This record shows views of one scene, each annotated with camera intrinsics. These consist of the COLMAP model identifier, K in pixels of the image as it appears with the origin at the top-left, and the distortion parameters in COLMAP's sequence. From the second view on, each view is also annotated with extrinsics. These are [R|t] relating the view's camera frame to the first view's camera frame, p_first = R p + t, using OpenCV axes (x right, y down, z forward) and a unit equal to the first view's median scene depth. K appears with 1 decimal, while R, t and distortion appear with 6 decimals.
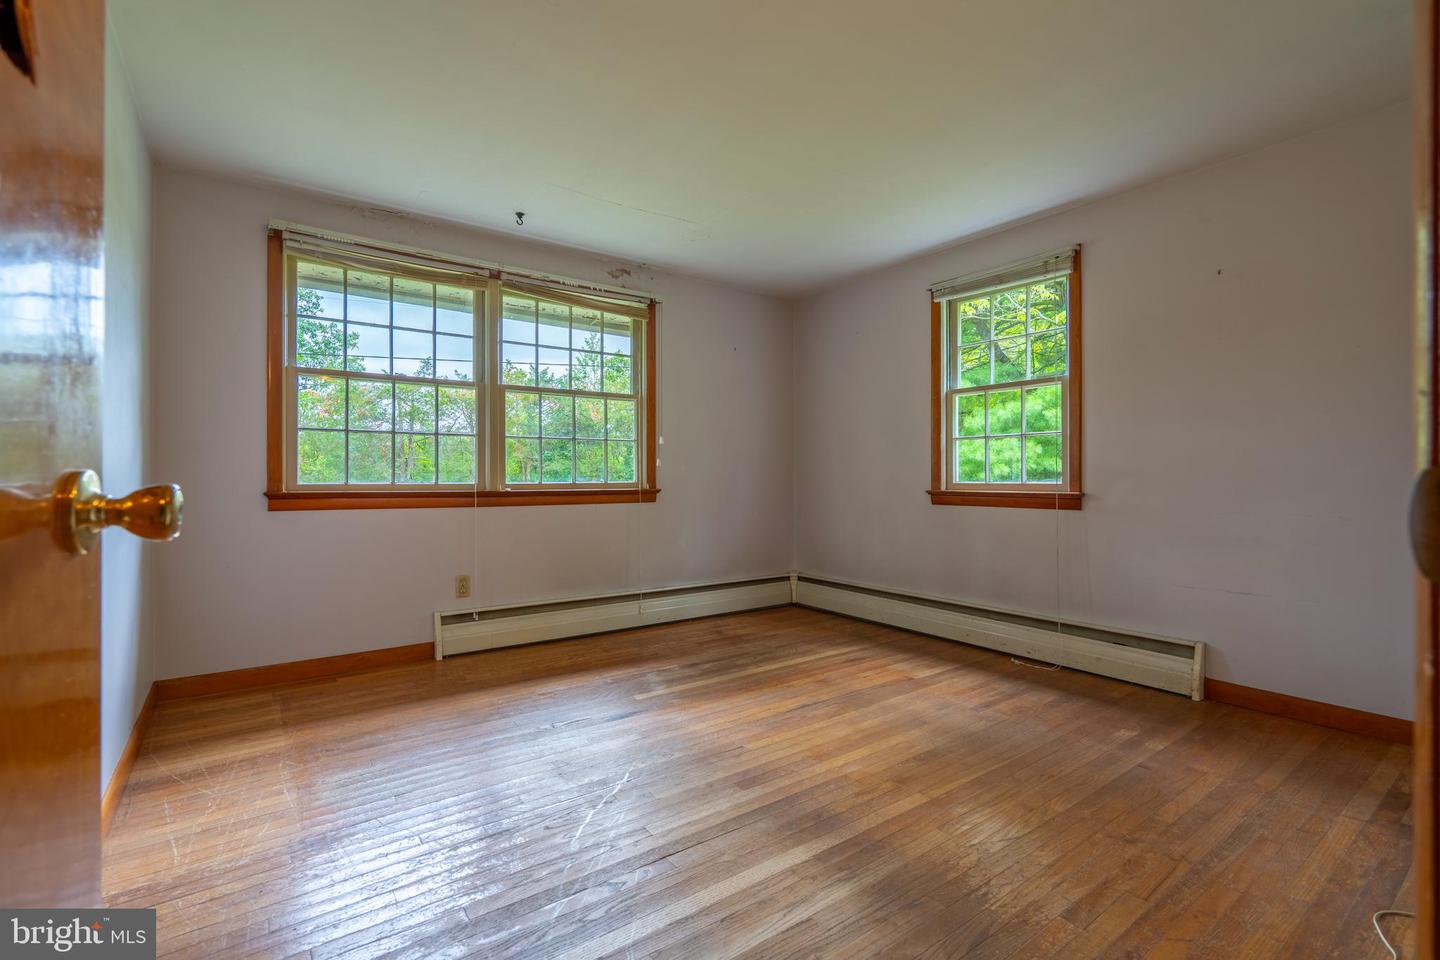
lens RADIAL K [[653.7, 0, 701.9], [0, 653.7, 477.3], [0, 0, 1]] dist [-0.012955, 0.006669]
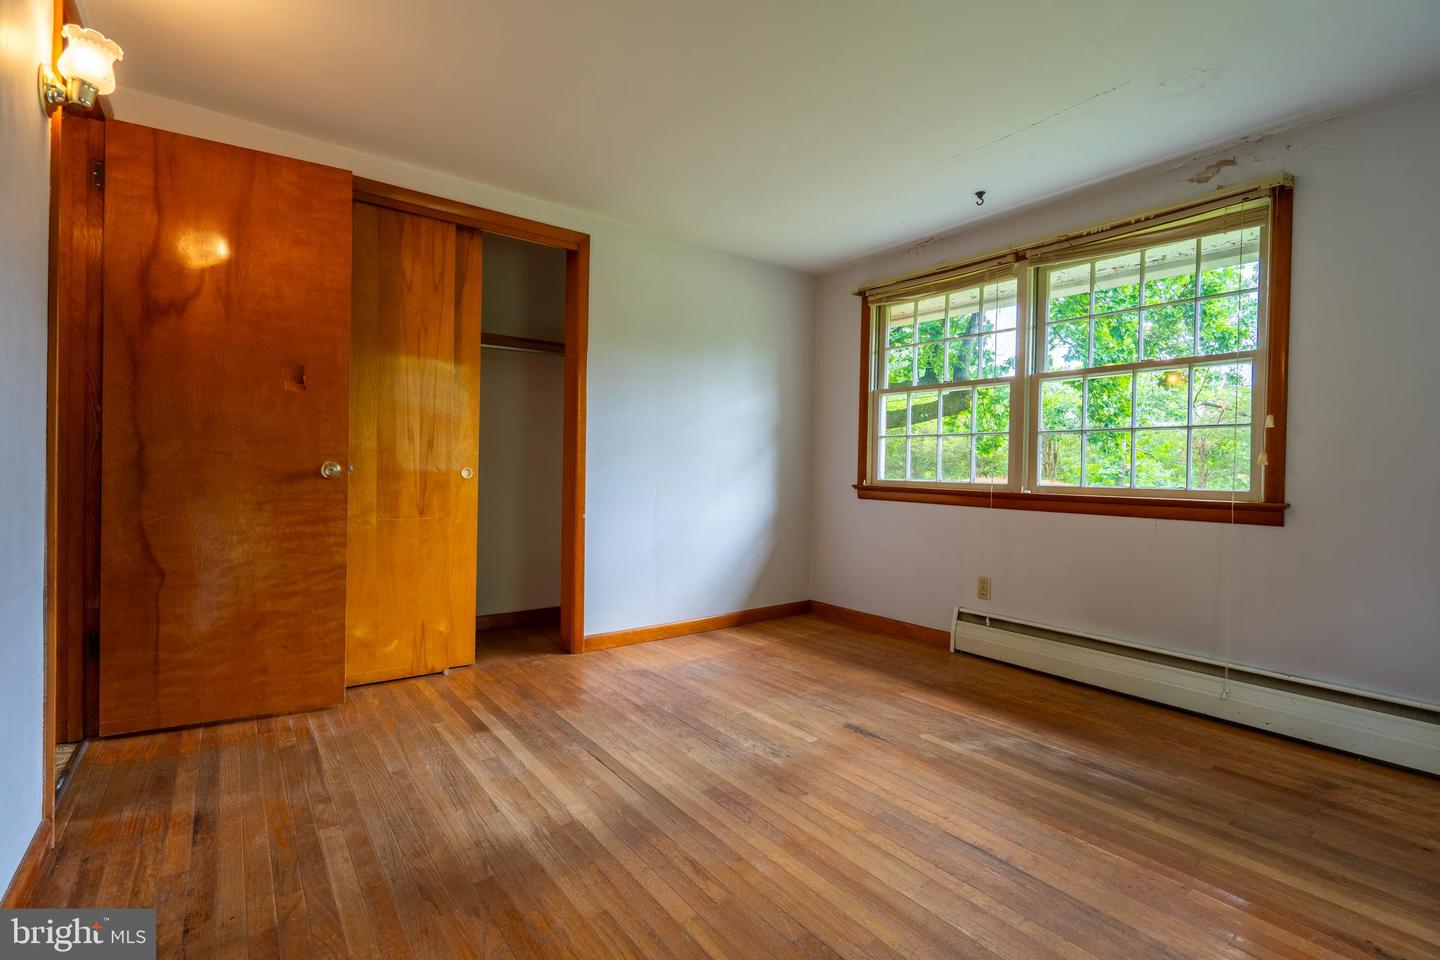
lens RADIAL K [[675.1, 0, 751.2], [0, 675.1, 483.0], [0, 0, 1]] dist [-0.022184, 0.008236]
pose [[0.020154, 0.015804, -0.999672, 0.675690], [-0.022663, 0.999625, 0.015346, 0.001133], [0.999540, 0.022347, 0.020504, 0.663797]]
